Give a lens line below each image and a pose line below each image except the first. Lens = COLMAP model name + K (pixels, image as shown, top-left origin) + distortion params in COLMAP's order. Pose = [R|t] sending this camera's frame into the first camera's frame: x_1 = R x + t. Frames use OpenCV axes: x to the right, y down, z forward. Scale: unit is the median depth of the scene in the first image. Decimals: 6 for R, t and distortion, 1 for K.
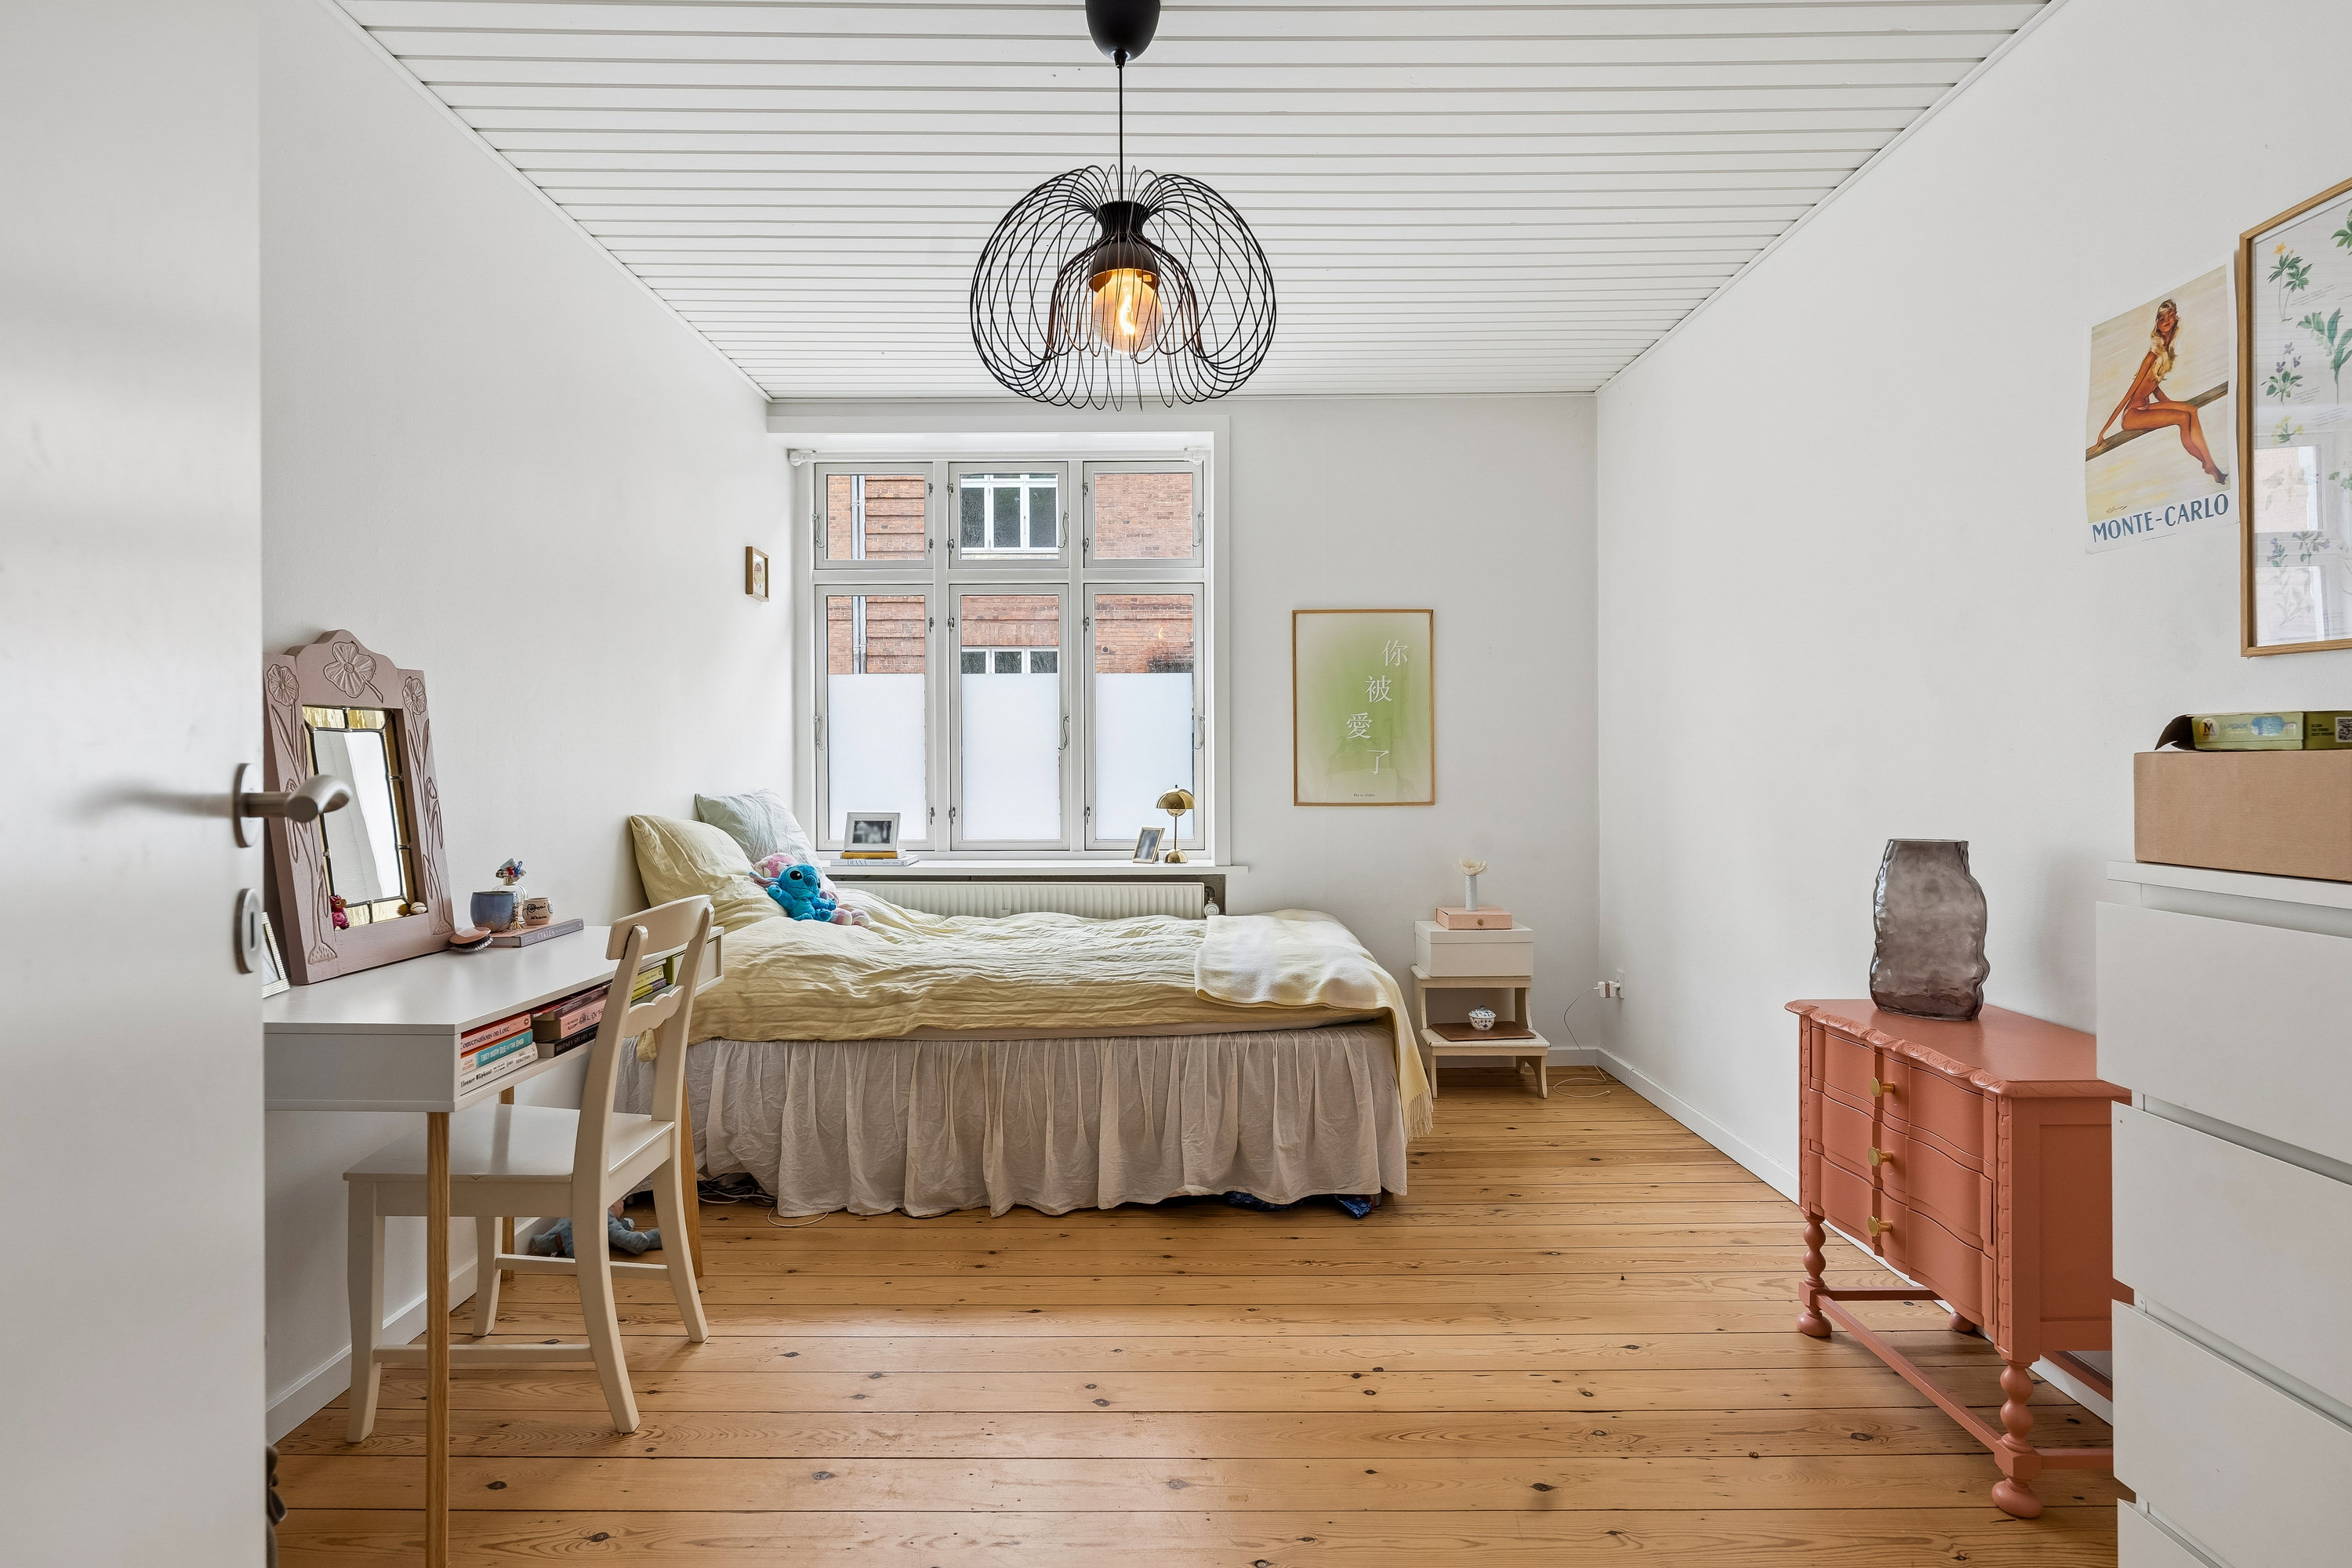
lens RADIAL K [[1190.6, 0, 1176.4], [0, 1190.6, 769.3], [0, 0, 1]] dist [-0.002900, 0.000567]
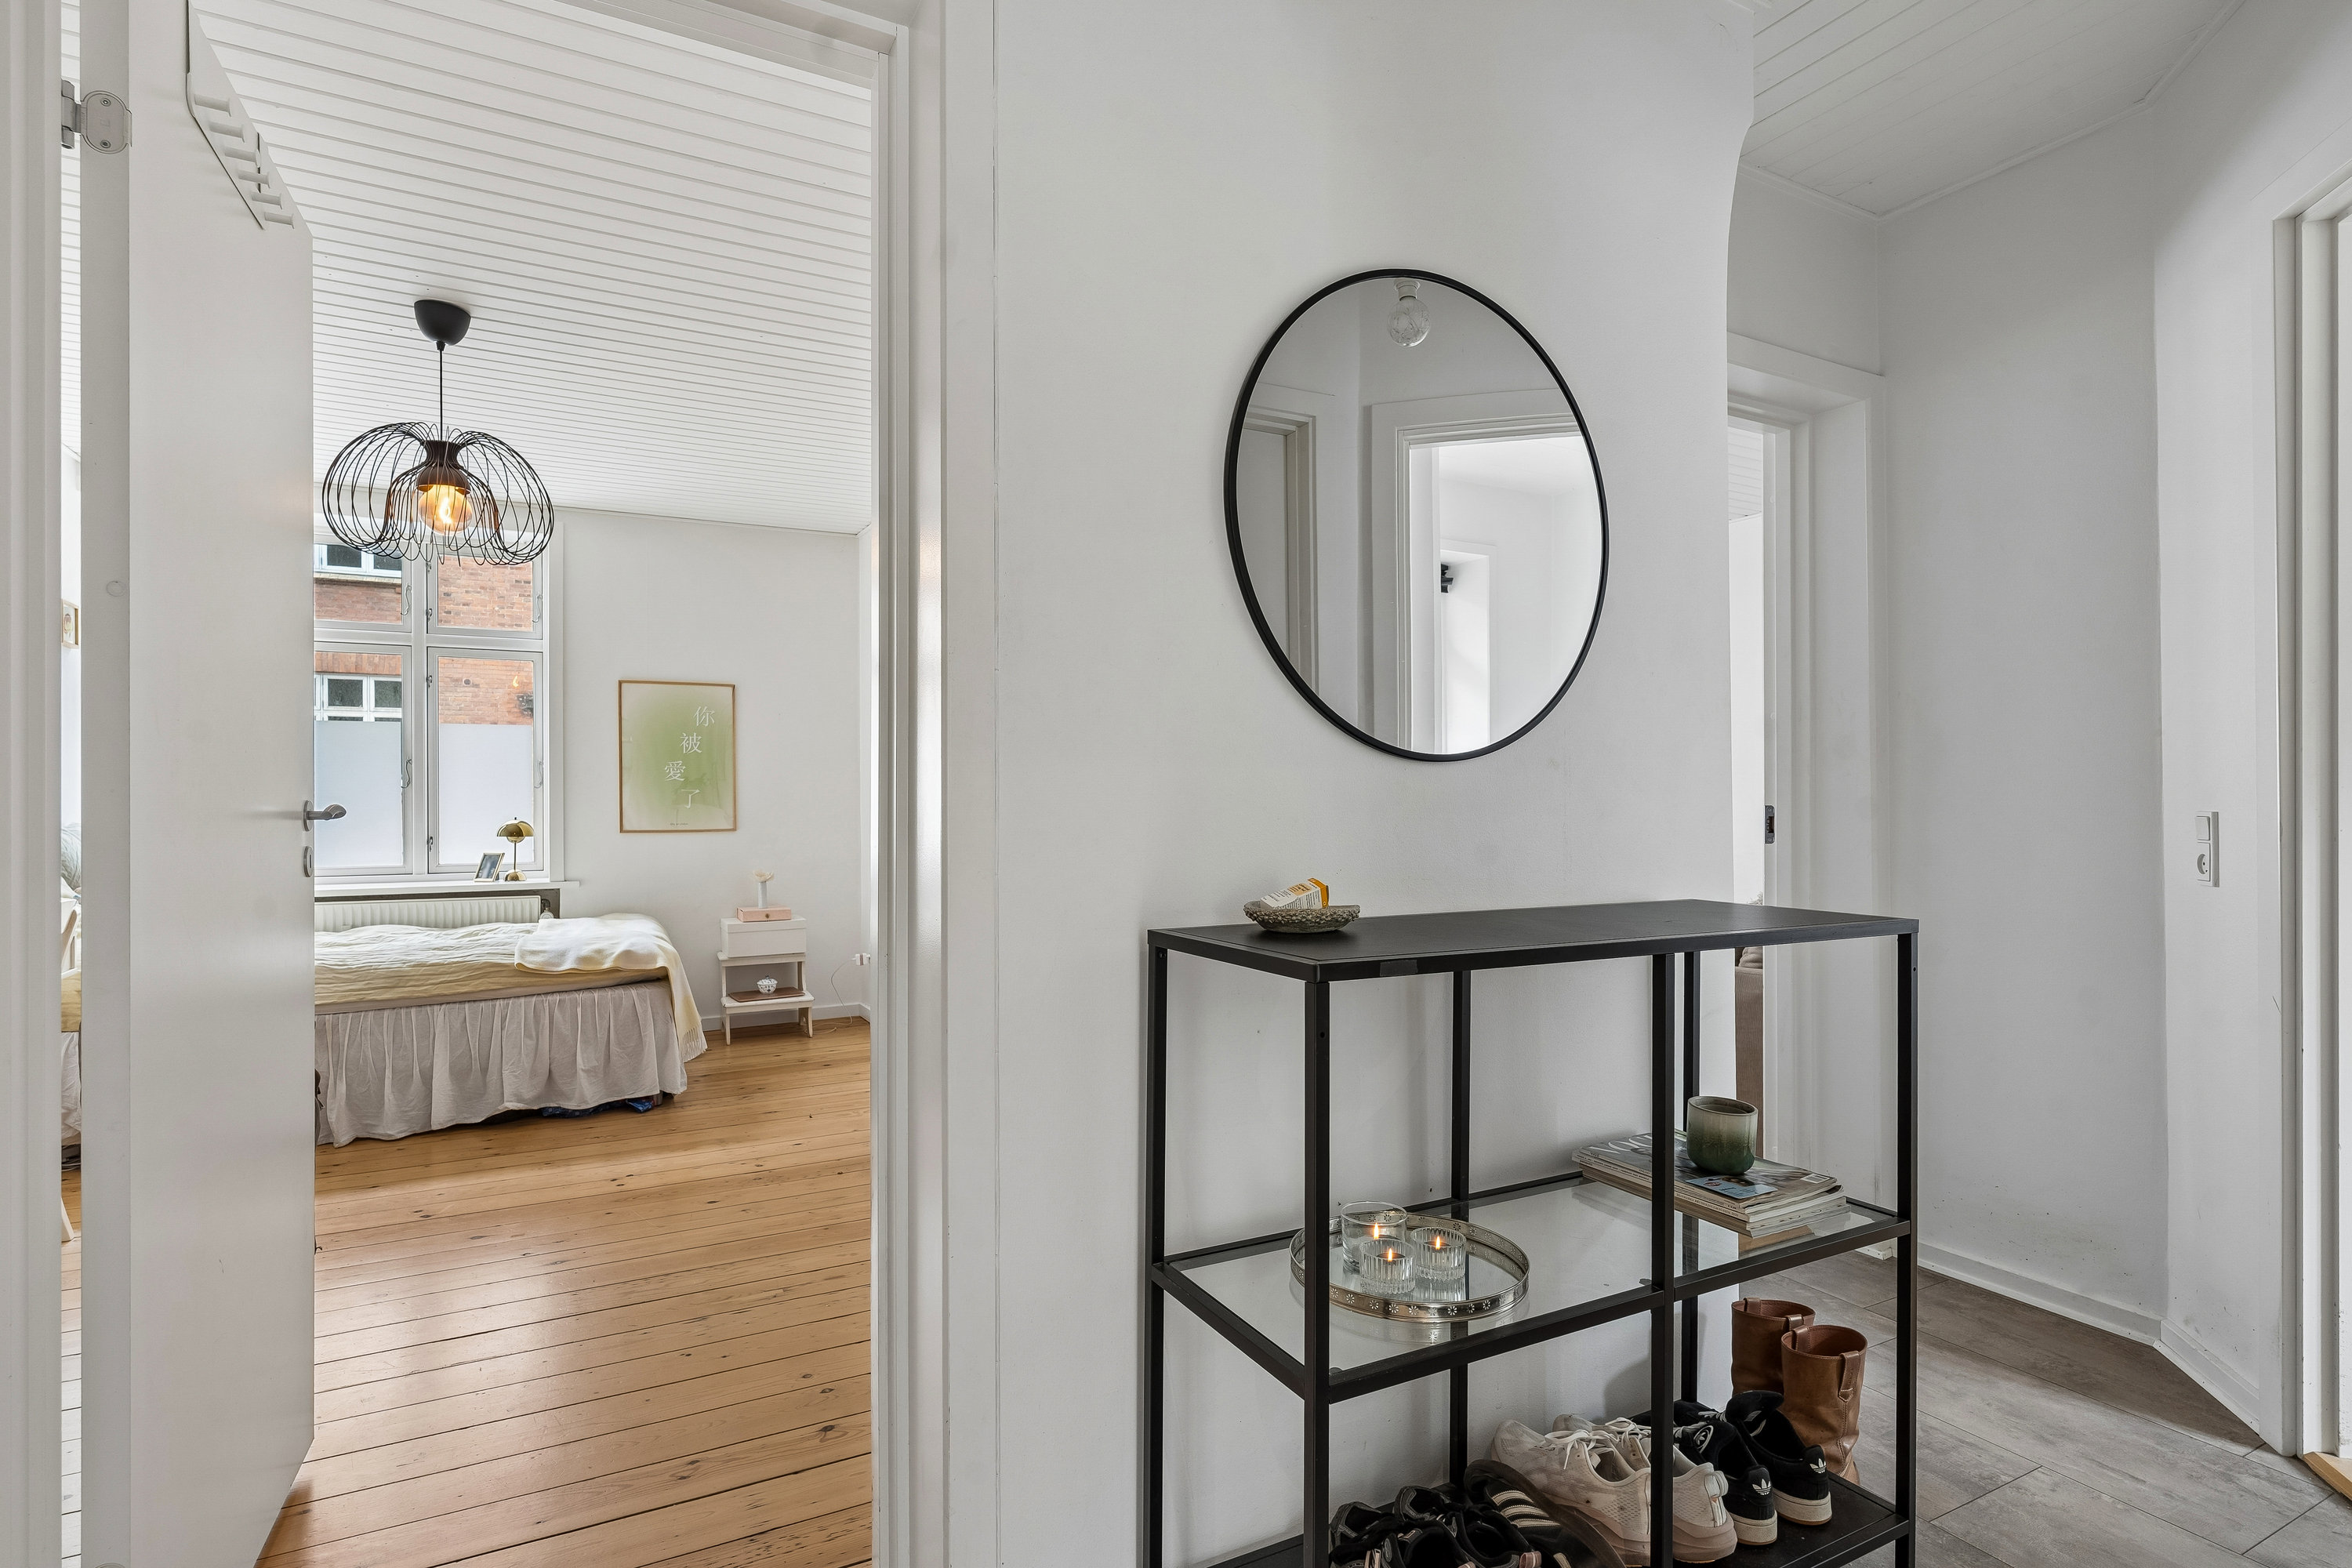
lens RADIAL K [[1149.4, 0, 1172.0], [0, 1149.4, 800.4], [0, 0, 1]] dist [-0.005860, -0.000520]
pose [[0.884551, 0.000012, 0.466444, 0.069496], [0.001960, 0.999991, -0.003743, 0.002260], [-0.466440, 0.004225, 0.884543, -0.530566]]
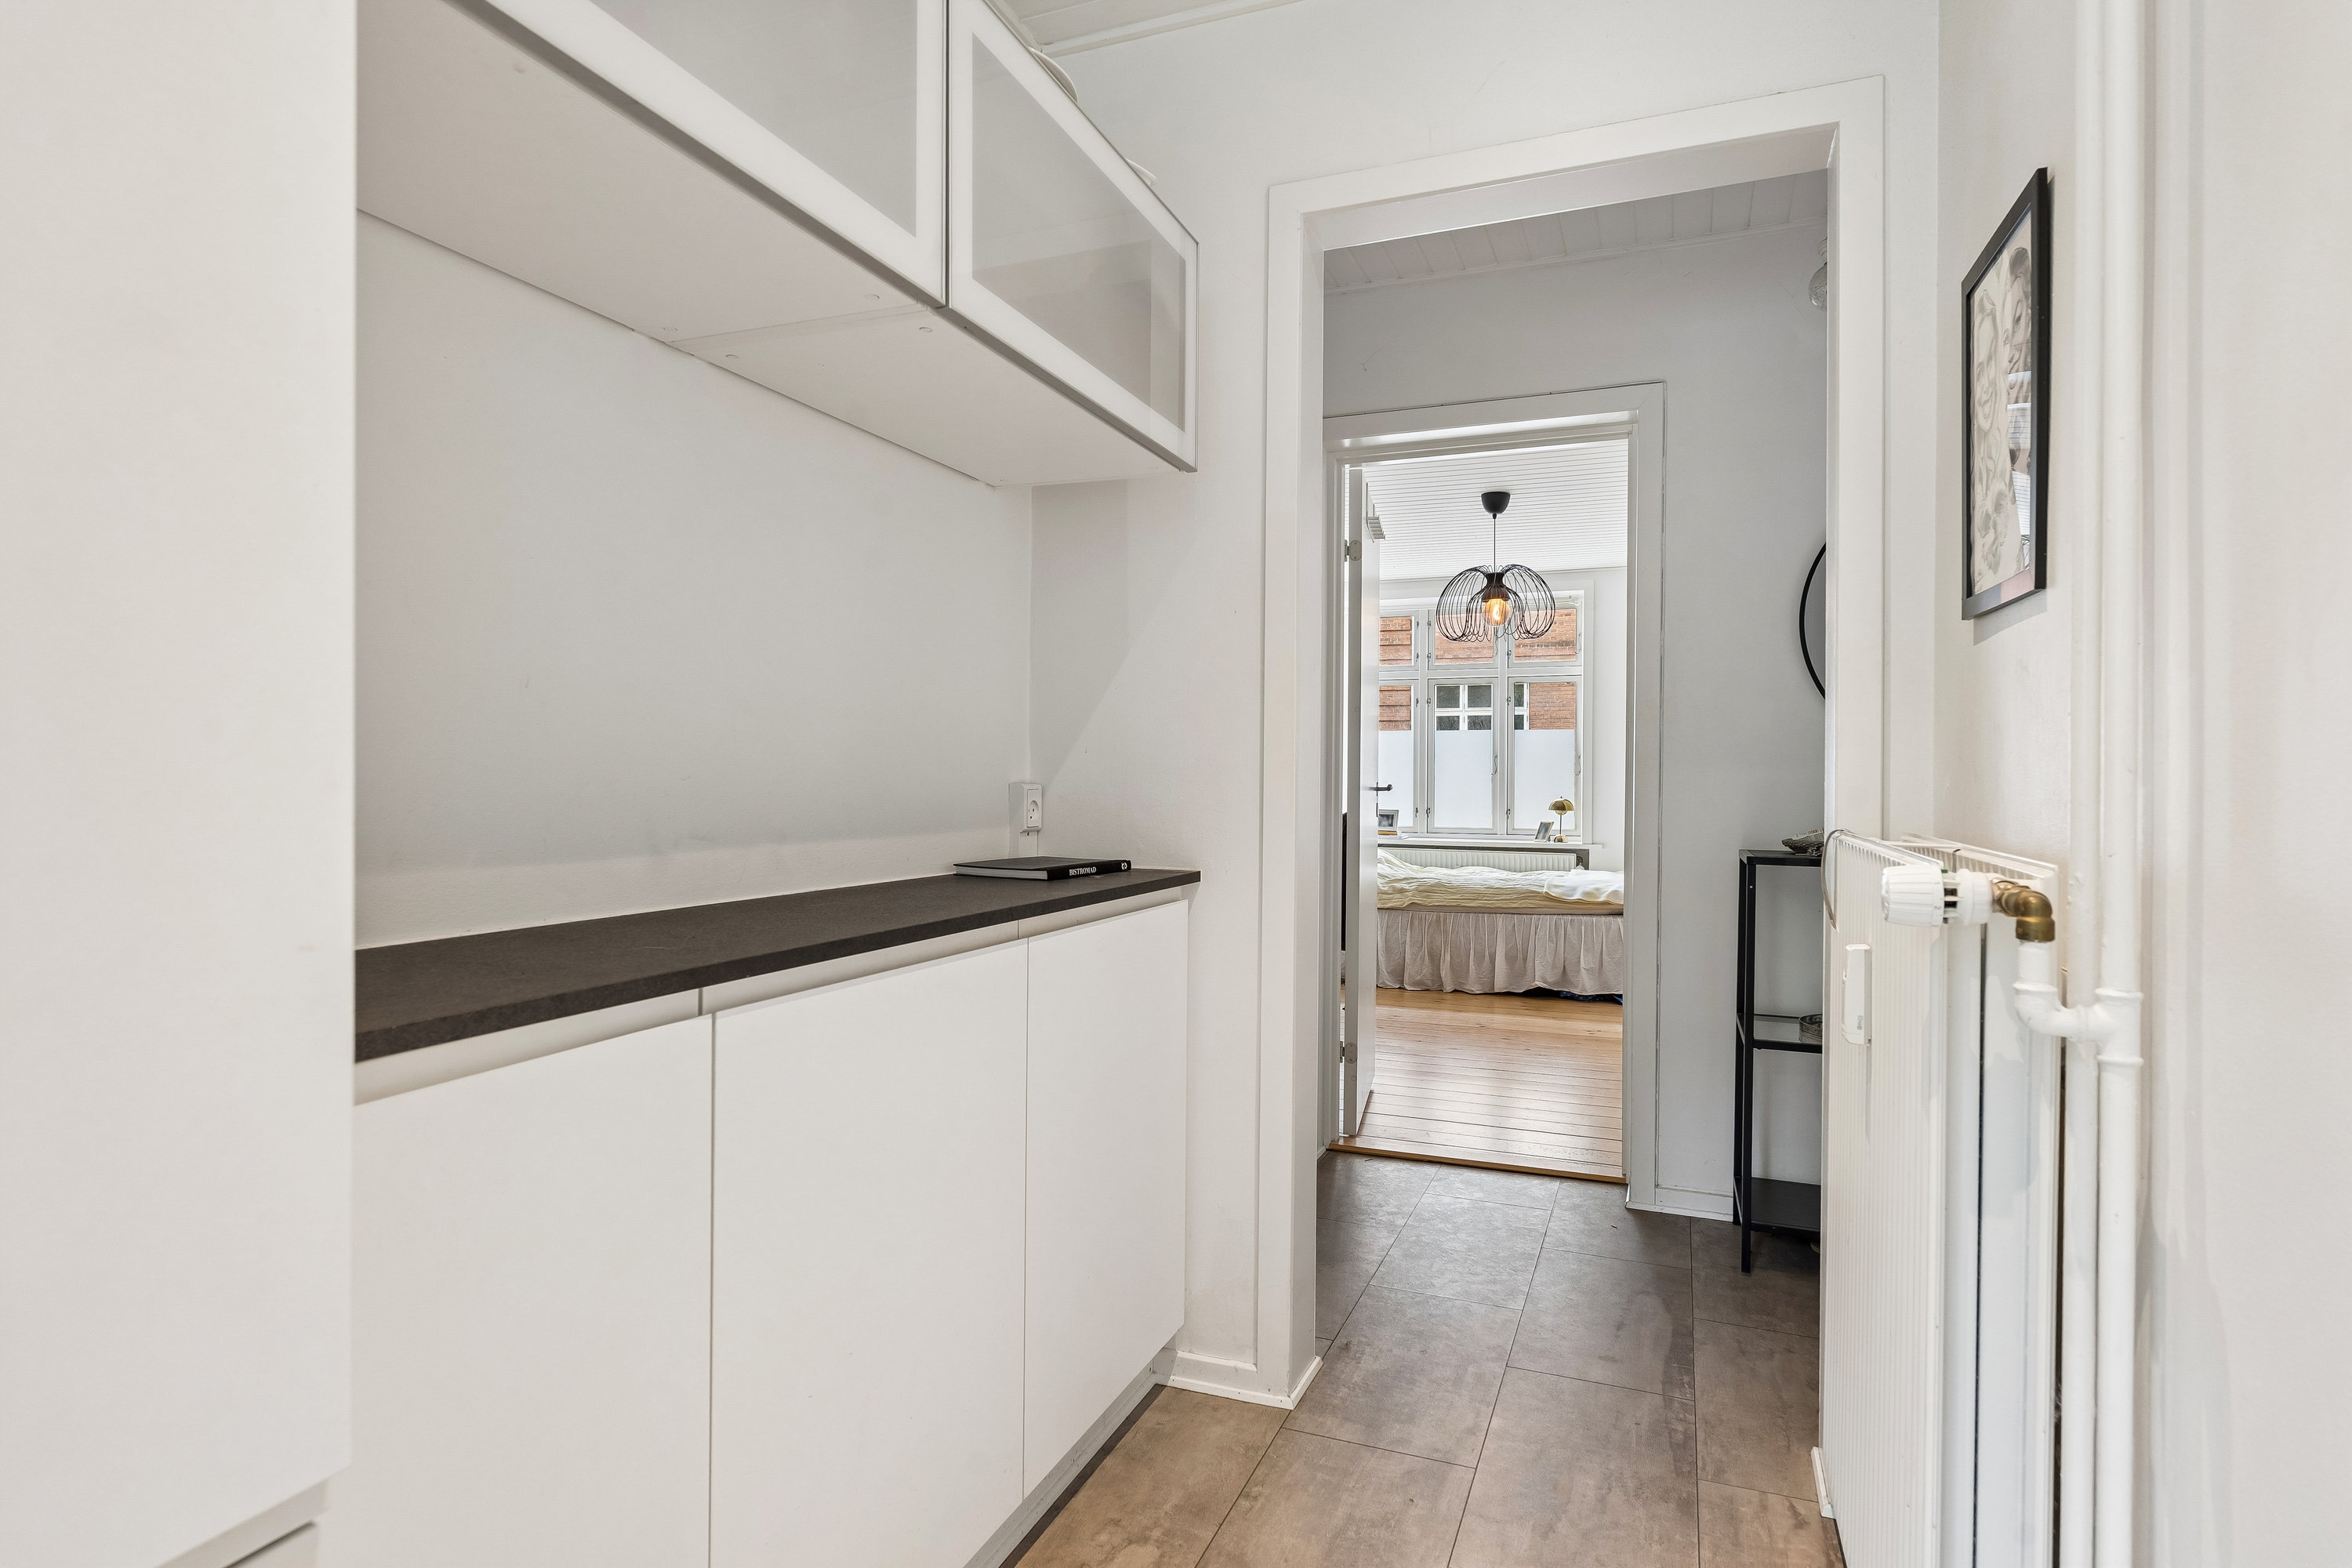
lens RADIAL K [[1243.4, 0, 1176.0], [0, 1243.4, 784.0], [0, 0, 1]] dist [-0.002003, -0.000509]
pose [[0.925719, 0.010597, -0.378064, 0.239769], [-0.011403, 0.999935, 0.000105, 0.002851], [0.378040, 0.004214, 0.925780, -1.255405]]
